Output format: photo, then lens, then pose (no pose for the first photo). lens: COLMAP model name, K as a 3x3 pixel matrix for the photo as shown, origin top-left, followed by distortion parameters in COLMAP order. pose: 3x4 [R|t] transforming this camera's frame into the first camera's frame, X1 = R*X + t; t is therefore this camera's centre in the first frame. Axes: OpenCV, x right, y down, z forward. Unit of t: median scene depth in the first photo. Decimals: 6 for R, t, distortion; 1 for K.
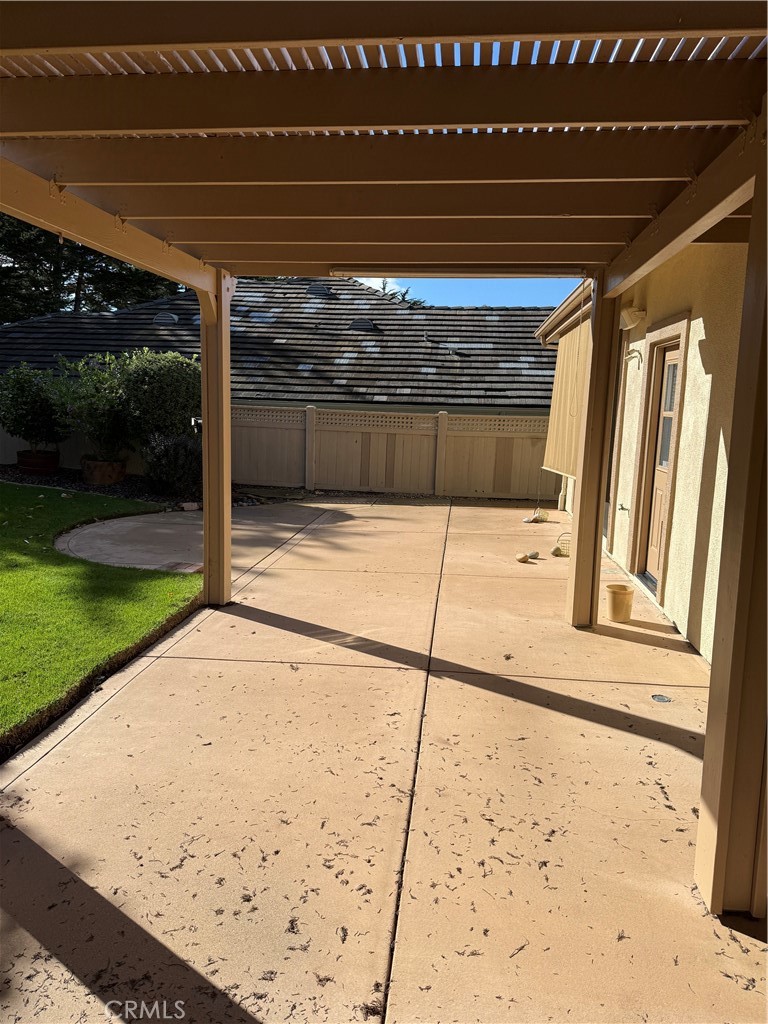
lens RADIAL K [[731.0, 0, 384.0], [0, 731.0, 512.0], [0, 0, 1]] dist [0.169457, -0.272205]
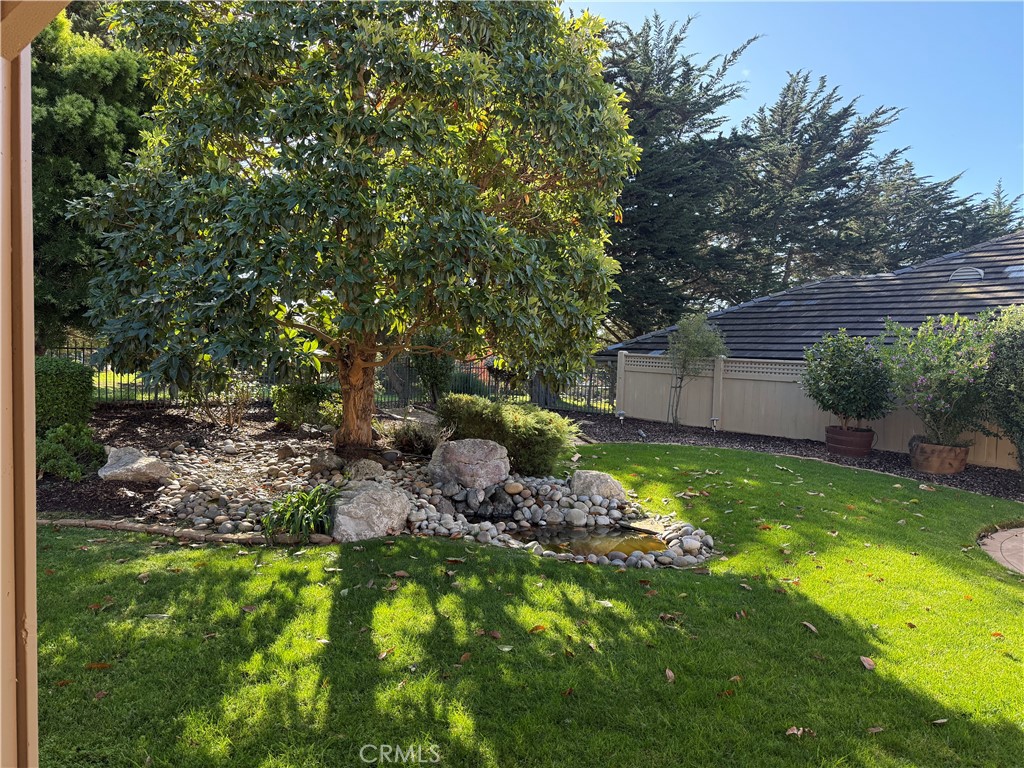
lens RADIAL K [[731.0, 0, 512.0], [0, 731.0, 384.0], [0, 0, 1]] dist [0.169457, -0.272205]
pose [[0.782917, 0.021004, -0.621772, -0.227076], [-0.101086, 0.990443, -0.093827, -0.009890], [0.613859, 0.136311, 0.777558, 0.070284]]
